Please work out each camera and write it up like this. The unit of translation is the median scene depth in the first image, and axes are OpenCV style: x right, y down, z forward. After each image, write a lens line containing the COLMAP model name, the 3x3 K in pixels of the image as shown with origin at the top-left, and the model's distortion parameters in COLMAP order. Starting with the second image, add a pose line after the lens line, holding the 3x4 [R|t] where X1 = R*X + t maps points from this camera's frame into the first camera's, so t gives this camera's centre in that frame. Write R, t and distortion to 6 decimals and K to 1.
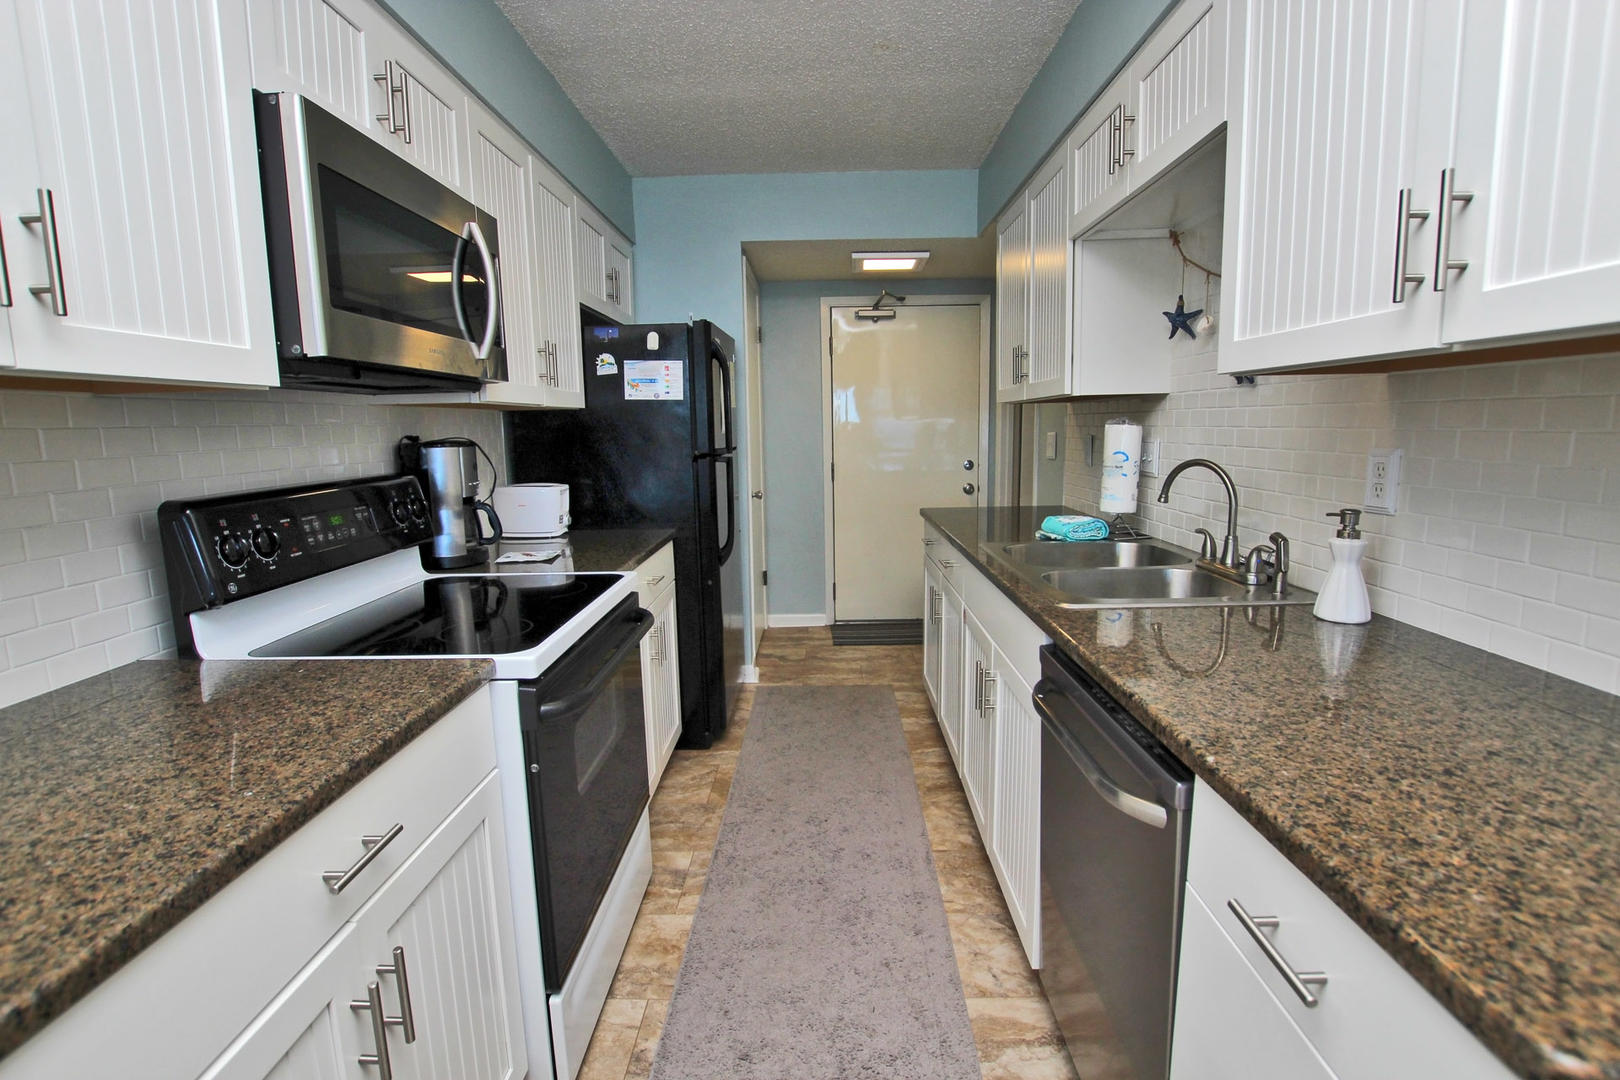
lens RADIAL K [[752.5, 0, 807.8], [0, 752.5, 540.1], [0, 0, 1]] dist [-0.028298, 0.000030]
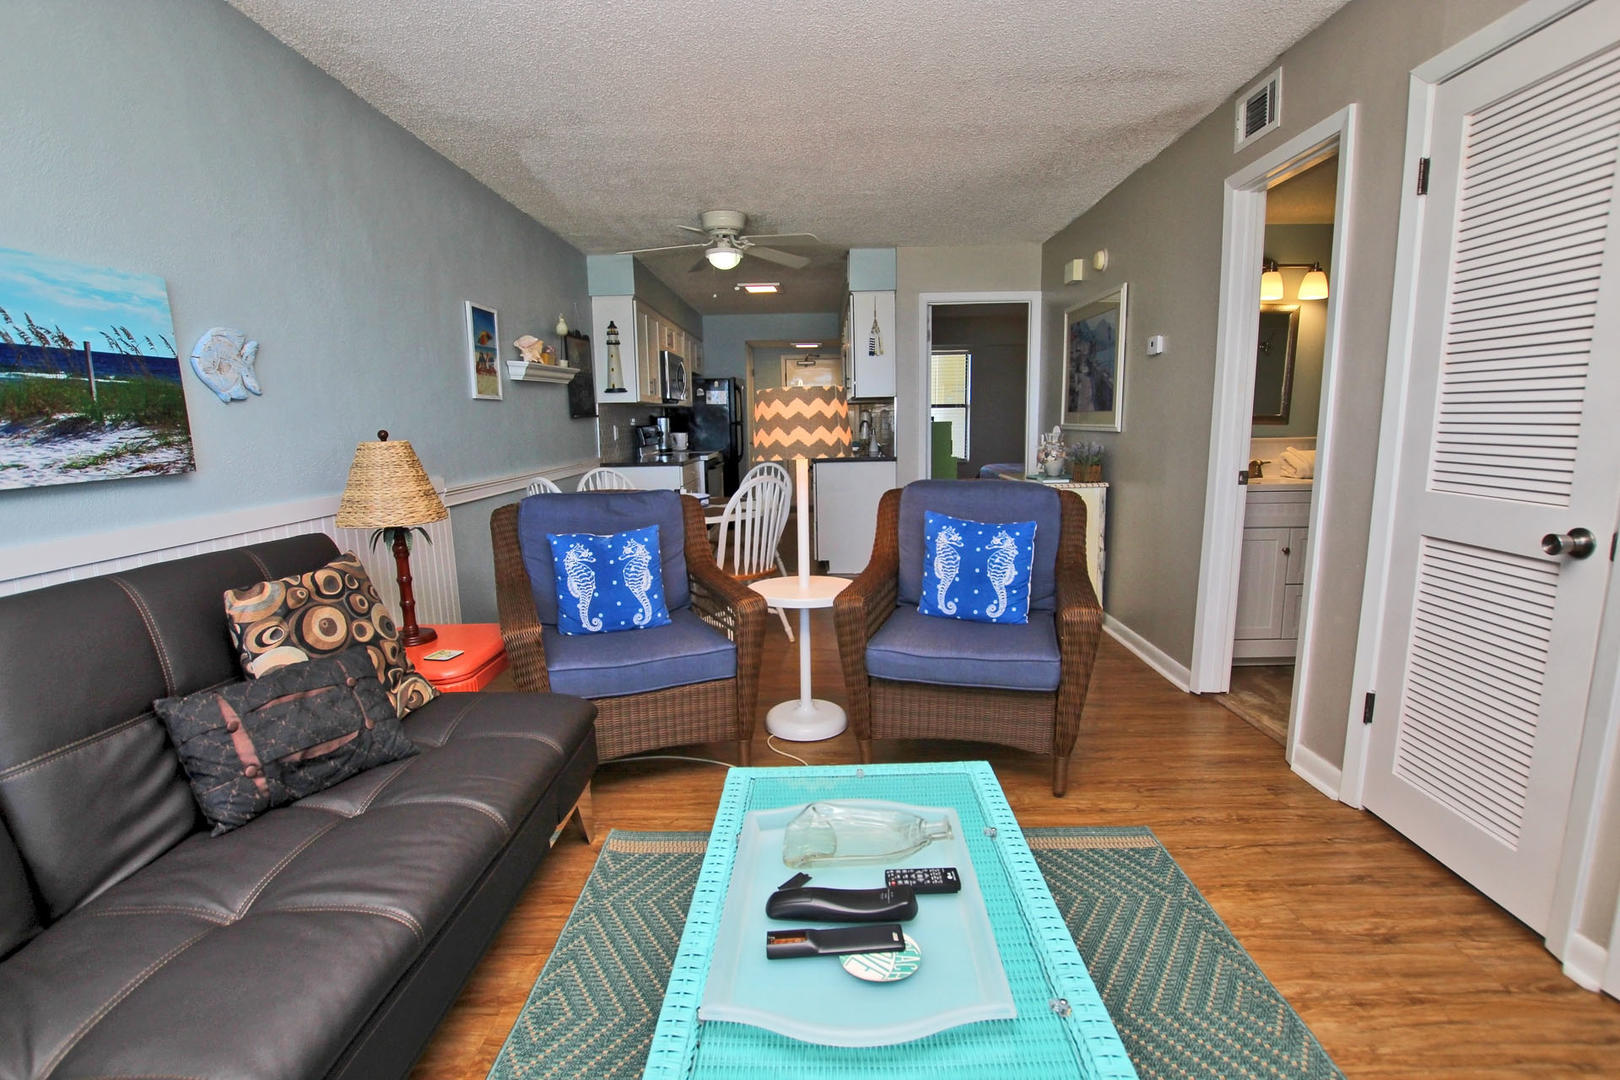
lens RADIAL K [[752.5, 0, 805.9], [0, 752.5, 539.9], [0, 0, 1]] dist [-0.028298, 0.000030]
pose [[0.999786, 0.016196, 0.012861, 0.111683], [-0.016405, 0.999732, 0.016324, 0.284132], [-0.012593, -0.016532, 0.999784, -1.915843]]
